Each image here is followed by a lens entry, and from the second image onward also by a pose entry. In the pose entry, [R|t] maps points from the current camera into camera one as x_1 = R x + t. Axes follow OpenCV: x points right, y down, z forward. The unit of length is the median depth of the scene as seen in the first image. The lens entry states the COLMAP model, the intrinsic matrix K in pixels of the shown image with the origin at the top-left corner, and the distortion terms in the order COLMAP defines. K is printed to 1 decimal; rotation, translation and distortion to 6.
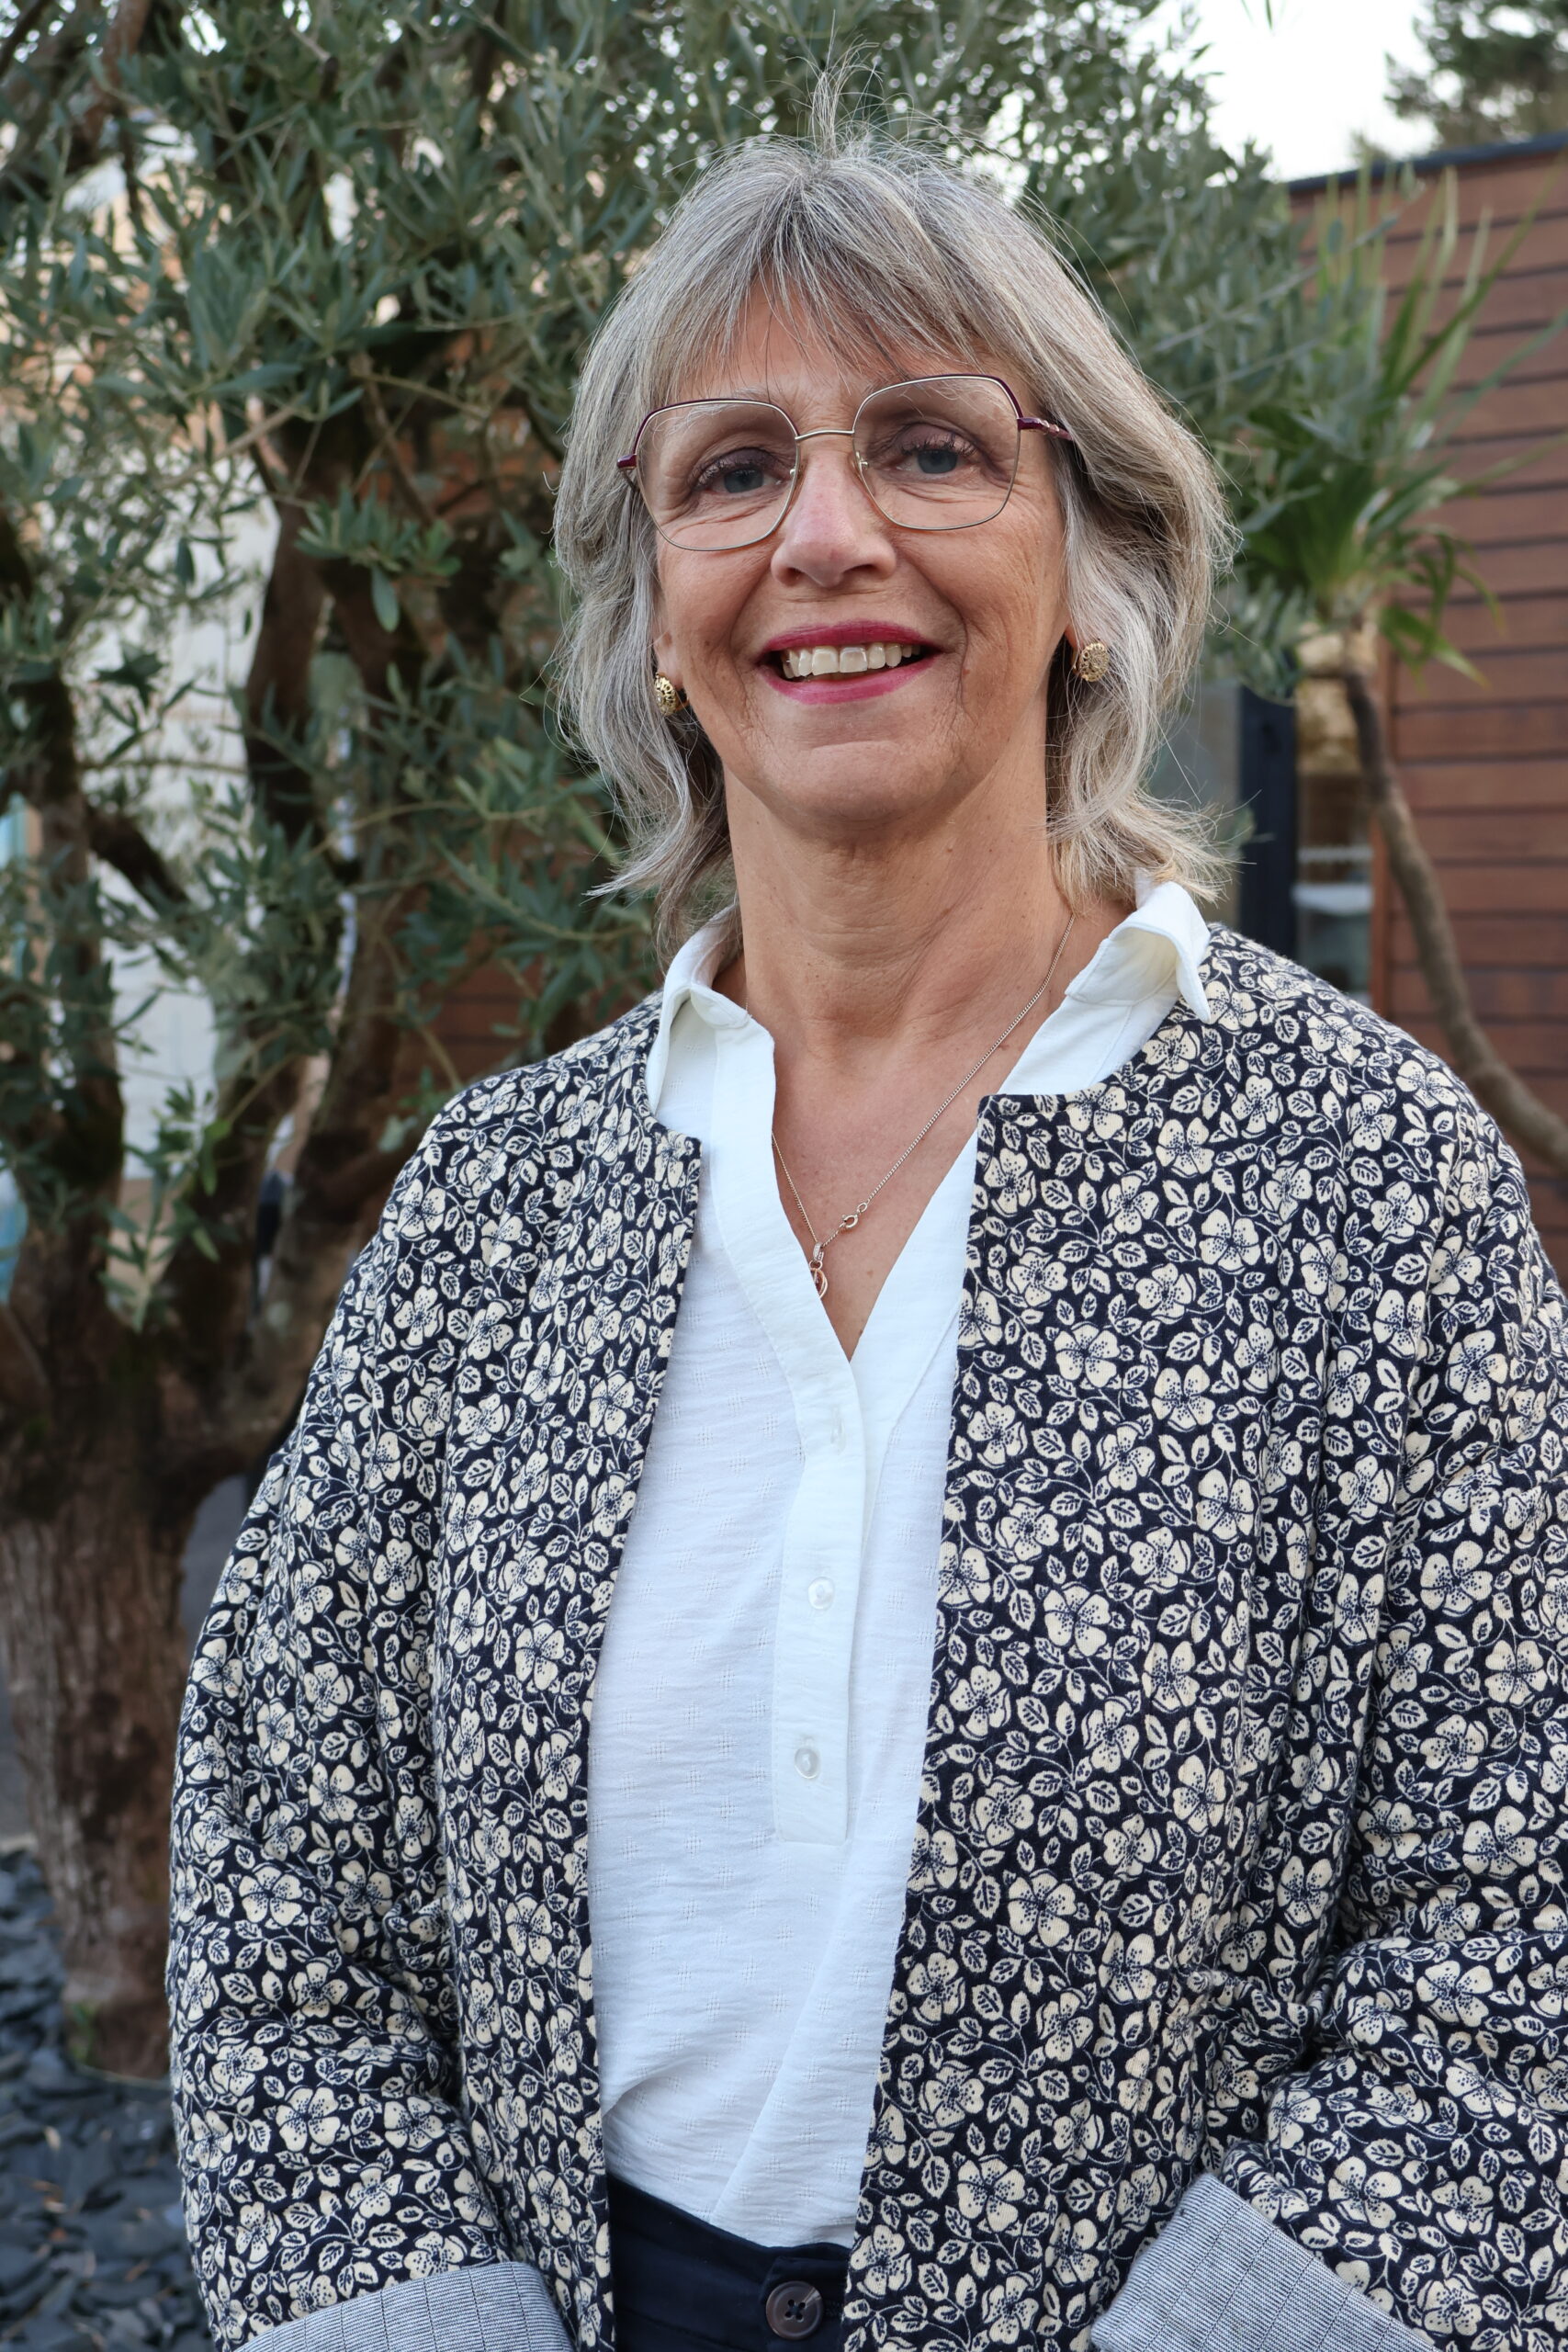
lens RADIAL K [[3286.6, 0, 787.5], [0, 3286.6, 1155.8], [0, 0, 1]] dist [-0.001904, 0.000000]
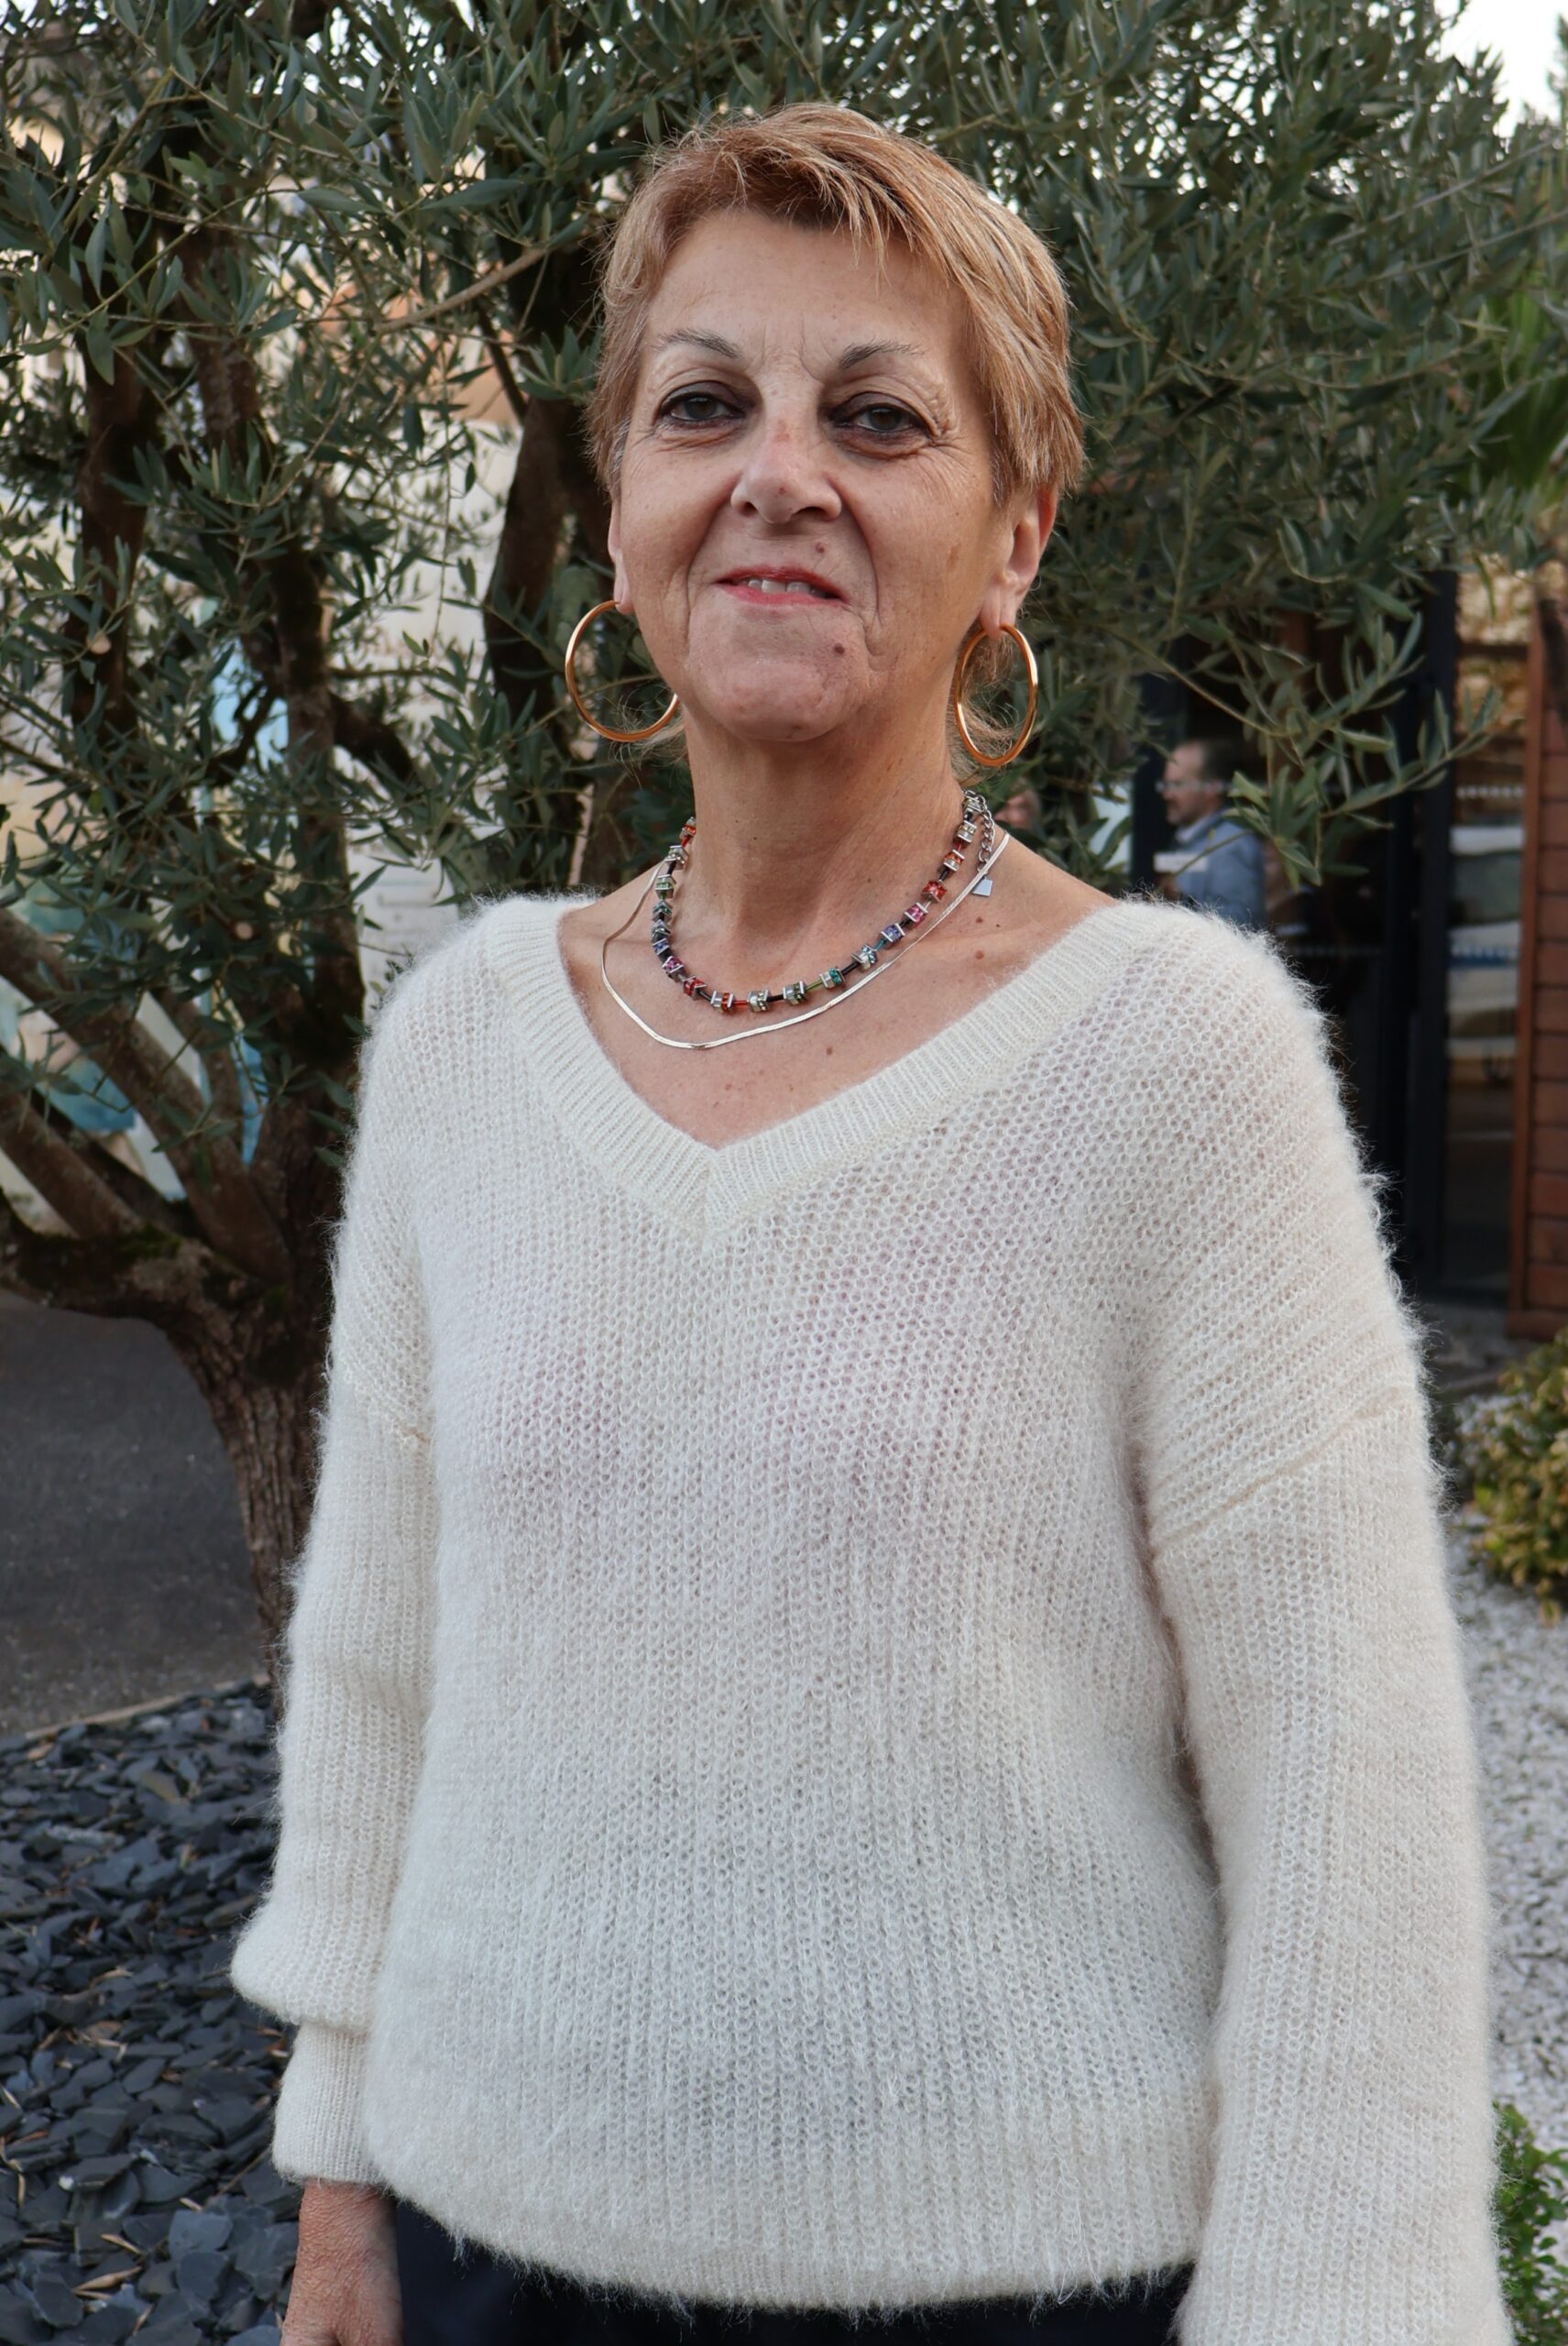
lens RADIAL K [[2805.7, 0, 896.6], [0, 2805.7, 1103.1], [0, 0, 1]] dist [-0.012048, 0.000000]
pose [[0.999414, 0.016482, -0.030011, -0.007062], [-0.016026, 0.999754, 0.015344, 0.004573], [0.030256, -0.014854, 0.999432, 0.115450]]
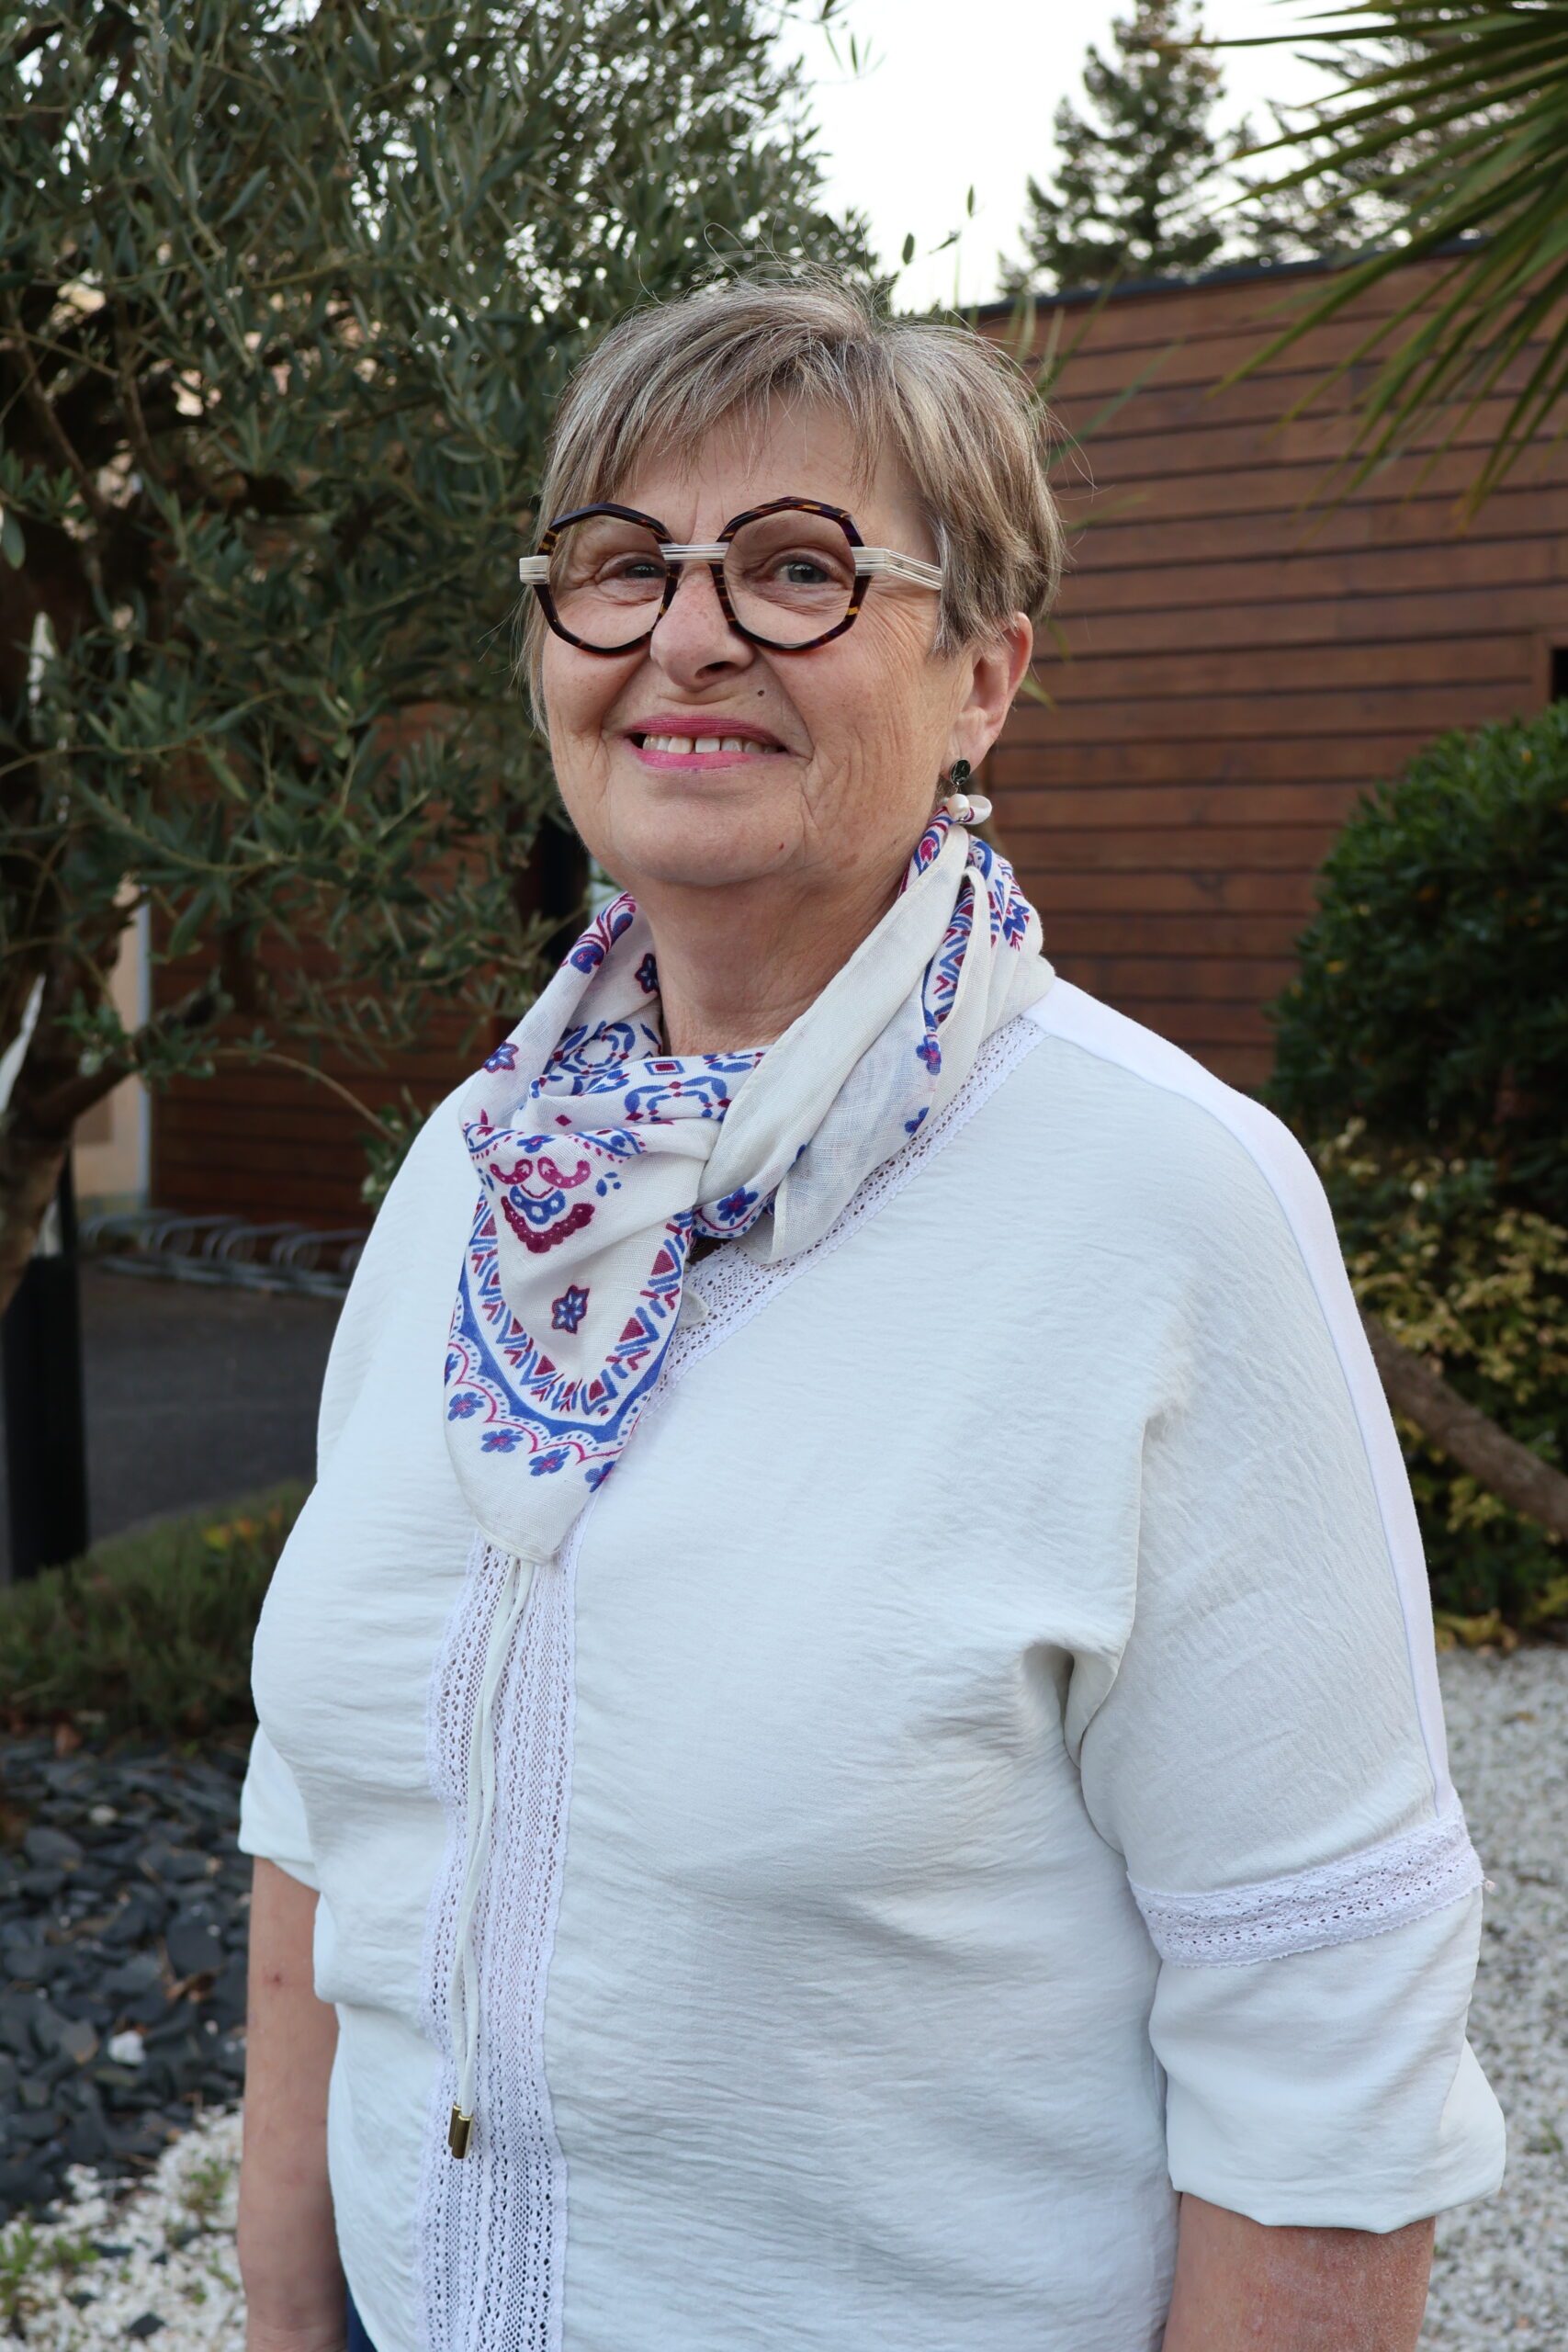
lens RADIAL K [[2547.8, 0, 780.0], [0, 2547.8, 1180.0], [0, 0, 1]] dist [-0.007354, 0.000000]
pose [[0.995305, 0.005760, 0.096612, 0.028387], [-0.008254, 0.999642, 0.025441, 0.009008], [-0.096431, -0.026119, 0.994997, 0.094100]]
